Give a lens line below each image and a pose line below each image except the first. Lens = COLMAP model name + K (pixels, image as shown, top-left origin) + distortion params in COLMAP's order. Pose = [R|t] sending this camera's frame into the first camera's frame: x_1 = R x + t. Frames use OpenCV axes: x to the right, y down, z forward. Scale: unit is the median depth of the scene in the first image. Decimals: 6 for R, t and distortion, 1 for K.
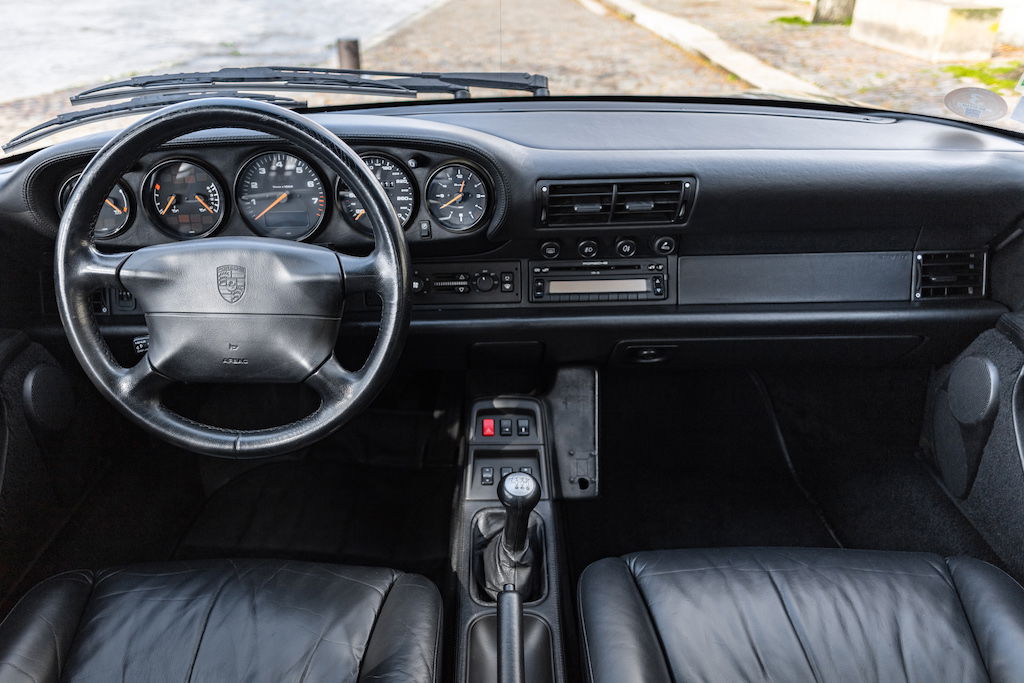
lens RADIAL K [[703.8, 0, 512.0], [0, 703.8, 341.5], [0, 0, 1]] dist [0.001592, -0.000155]
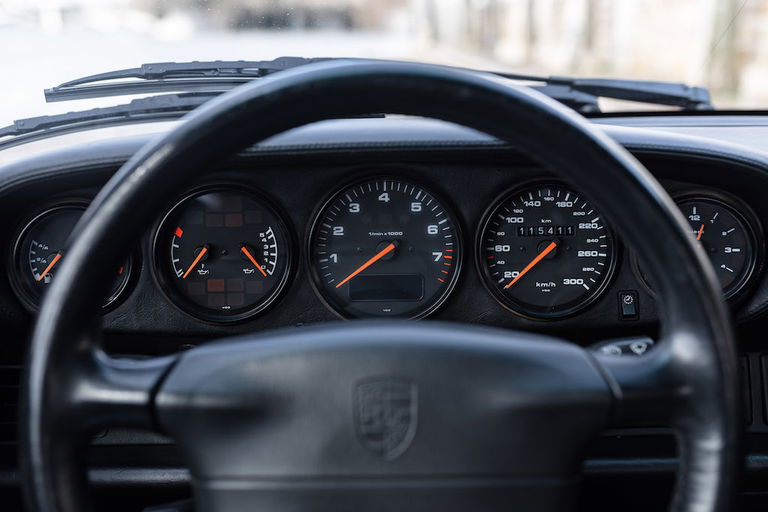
lens RADIAL K [[690.6, 0, 384.0], [0, 690.6, 256.0], [0, 0, 1]] dist [-0.001626, 0.004346]
pose [[0.999597, 0.005046, 0.027936, -0.343898], [0.000675, 0.979572, -0.201093, -0.082618], [-0.028380, 0.201031, 0.979174, 0.426949]]
